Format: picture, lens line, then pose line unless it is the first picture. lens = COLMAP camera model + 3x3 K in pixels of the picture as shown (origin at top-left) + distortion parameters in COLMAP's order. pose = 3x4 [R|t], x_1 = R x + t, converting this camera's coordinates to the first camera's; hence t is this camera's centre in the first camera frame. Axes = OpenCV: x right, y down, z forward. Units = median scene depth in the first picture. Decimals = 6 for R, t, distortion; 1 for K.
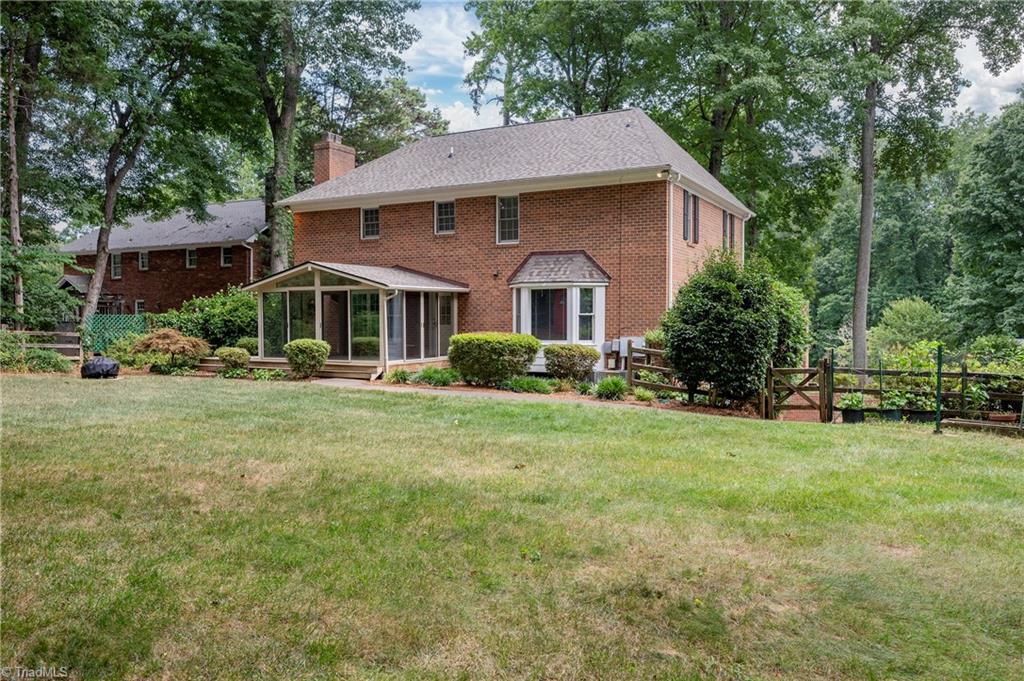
lens RADIAL K [[834.2, 0, 510.7], [0, 834.2, 341.7], [0, 0, 1]] dist [-0.031295, 0.003506]
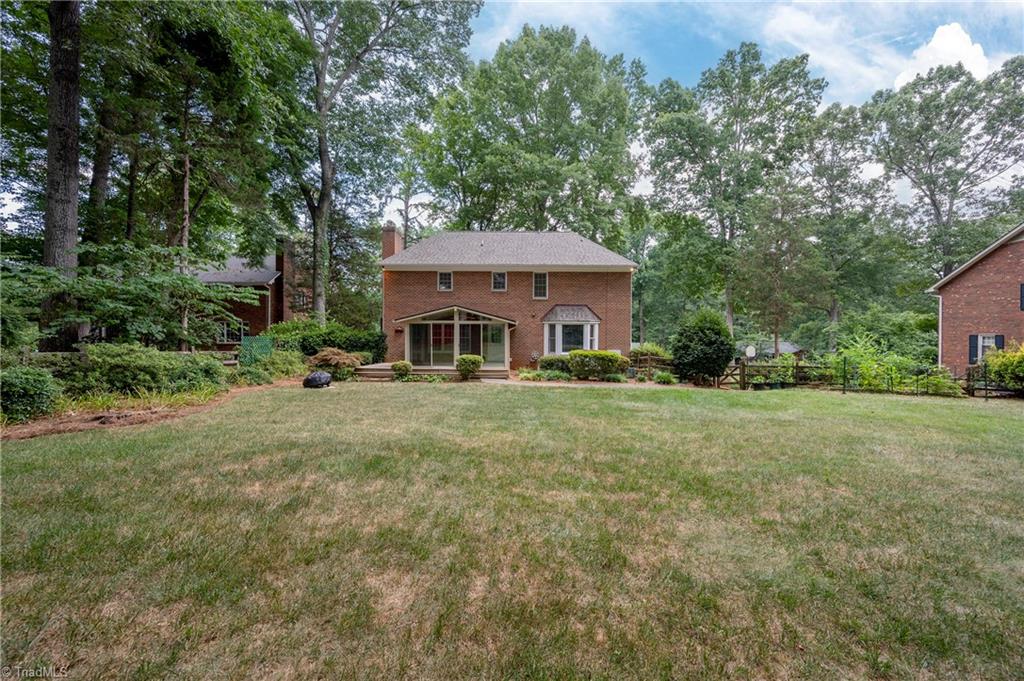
lens RADIAL K [[414.4, 0, 513.6], [0, 414.4, 332.8], [0, 0, 1]] dist [-0.001316, -0.000142]
pose [[0.871831, 0.004687, 0.489784, -0.520444], [0.004989, 0.999817, -0.018450, -0.027910], [-0.489781, 0.018529, 0.871648, 0.253107]]
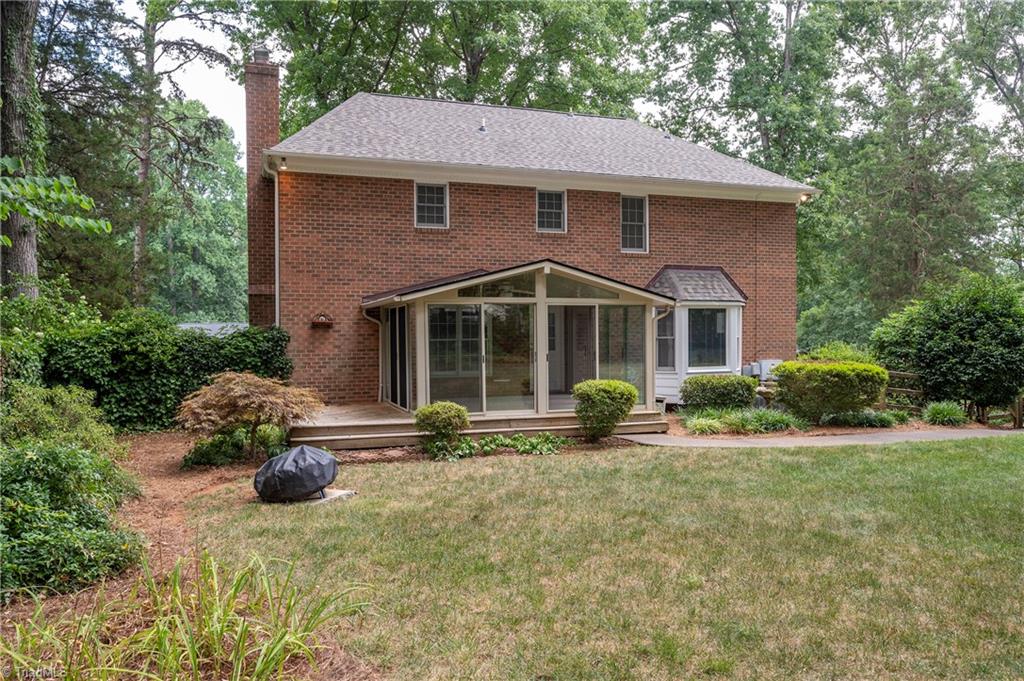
lens RADIAL K [[743.7, 0, 511.2], [0, 743.7, 339.6], [0, 0, 1]] dist [0.007246, 0.001133]
pose [[0.660529, -0.012971, 0.750688, -0.677869], [0.021717, 0.999762, -0.001834, -0.032876], [-0.750486, 0.017514, 0.660654, 0.628825]]
